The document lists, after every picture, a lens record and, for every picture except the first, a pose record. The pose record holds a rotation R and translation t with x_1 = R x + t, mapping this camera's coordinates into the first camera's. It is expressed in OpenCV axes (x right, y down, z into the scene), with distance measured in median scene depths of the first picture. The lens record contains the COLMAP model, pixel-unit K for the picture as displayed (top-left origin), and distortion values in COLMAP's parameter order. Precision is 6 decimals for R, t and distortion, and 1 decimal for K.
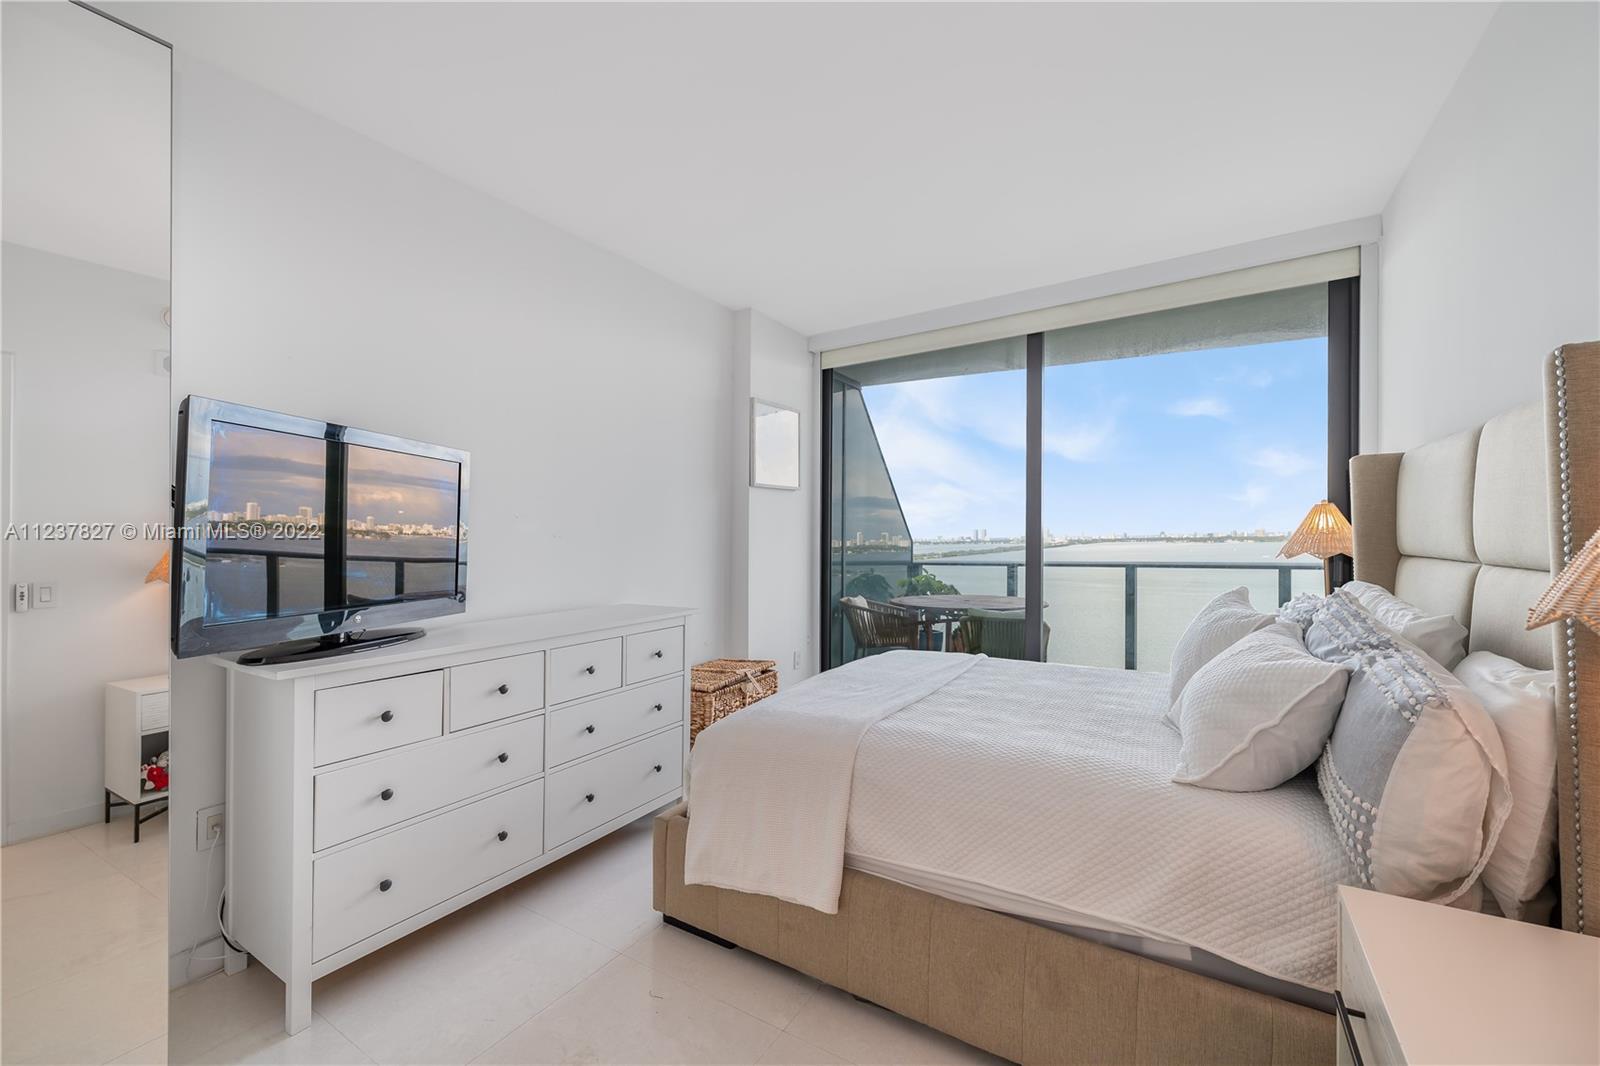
lens RADIAL K [[639.9, 0, 804.7], [0, 639.9, 533.3], [0, 0, 1]] dist [0.000626, 0.000300]
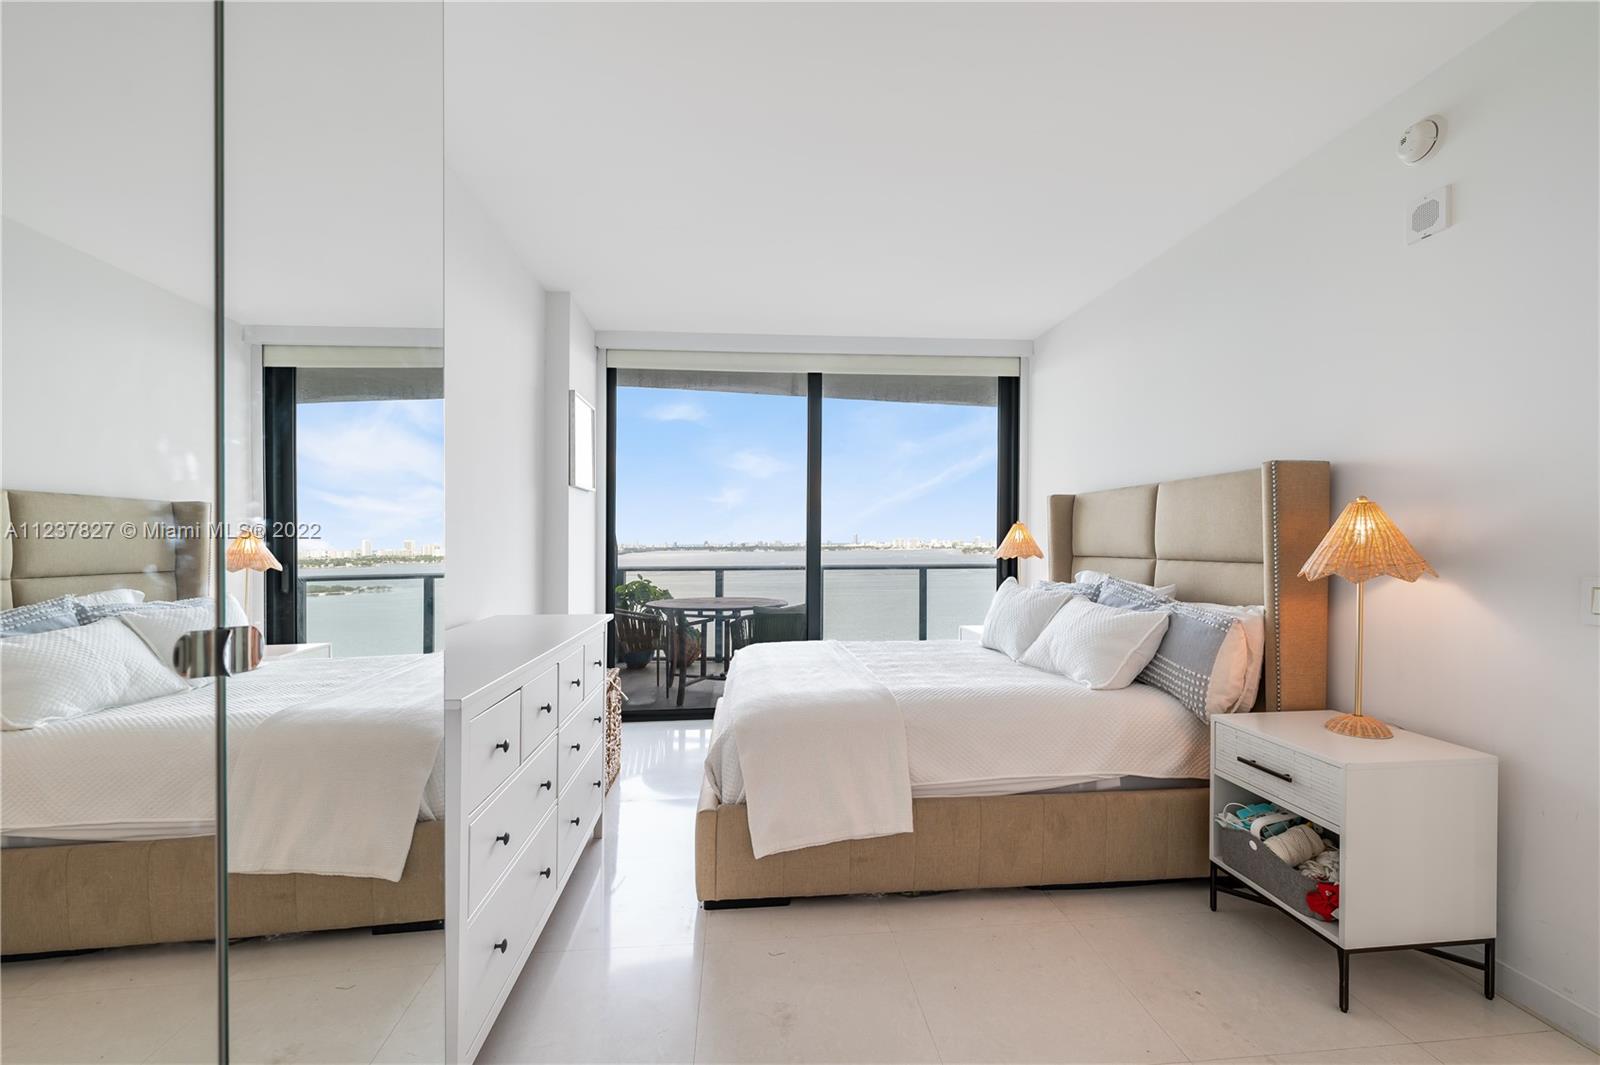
lens RADIAL K [[663.1, 0, 801.7], [0, 663.1, 542.5], [0, 0, 1]] dist [0.025408, 0.000207]
pose [[0.793161, 0.011720, 0.608899, -0.507496], [-0.012937, 0.999913, -0.002394, 0.008336], [-0.608874, -0.005978, 0.793244, 0.036010]]
